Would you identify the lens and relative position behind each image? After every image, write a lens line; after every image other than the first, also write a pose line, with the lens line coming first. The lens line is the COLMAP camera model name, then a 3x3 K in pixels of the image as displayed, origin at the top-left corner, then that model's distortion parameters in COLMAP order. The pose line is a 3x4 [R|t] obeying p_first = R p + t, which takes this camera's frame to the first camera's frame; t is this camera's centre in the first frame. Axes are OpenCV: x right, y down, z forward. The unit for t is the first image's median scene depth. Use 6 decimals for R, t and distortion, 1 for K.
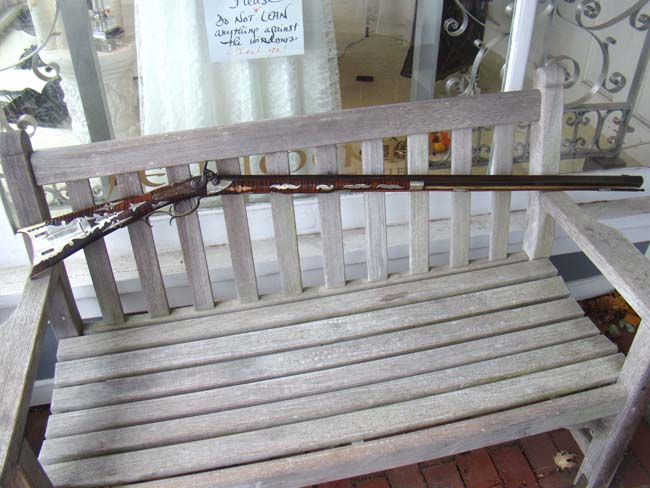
lens RADIAL K [[594.4, 0, 324.7], [0, 594.4, 241.1], [0, 0, 1]] dist [-0.181518, 0.115027]
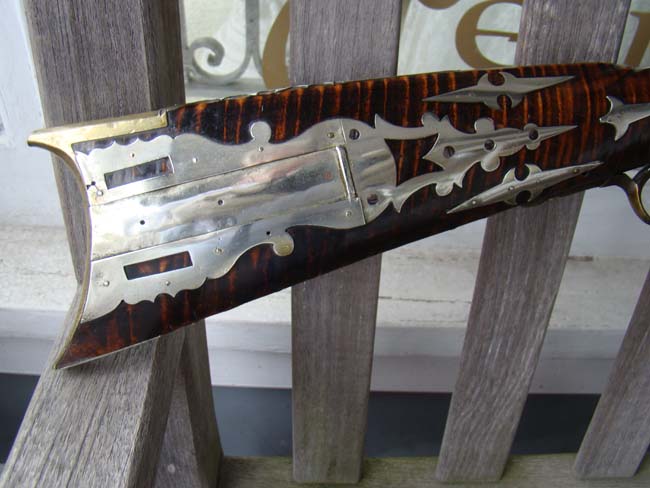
lens RADIAL K [[594.4, 0, 324.7], [0, 594.4, 241.1], [0, 0, 1]] dist [-0.181518, 0.115027]
pose [[0.976320, 0.181832, -0.117202, -0.398110], [-0.169984, 0.979914, 0.104279, -0.020301], [0.133810, -0.081887, 0.987618, 0.795561]]
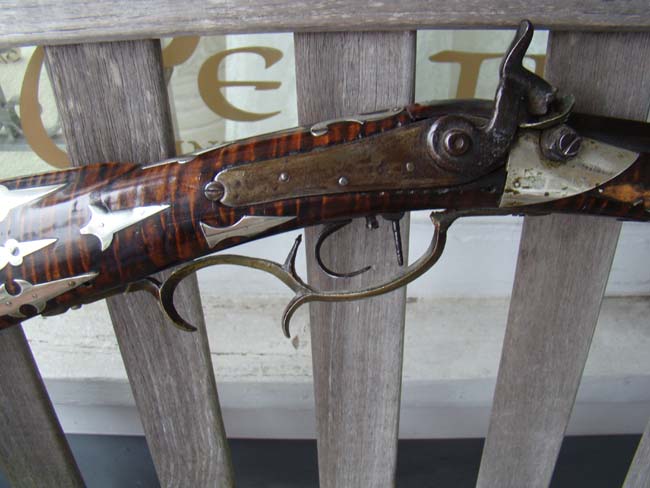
lens RADIAL K [[594.4, 0, 324.7], [0, 594.4, 241.1], [0, 0, 1]] dist [-0.181518, 0.115027]
pose [[0.977921, 0.142878, -0.152498, -0.229966], [-0.127545, 0.986148, 0.106036, -0.083429], [0.165536, -0.084245, 0.982599, 0.832962]]
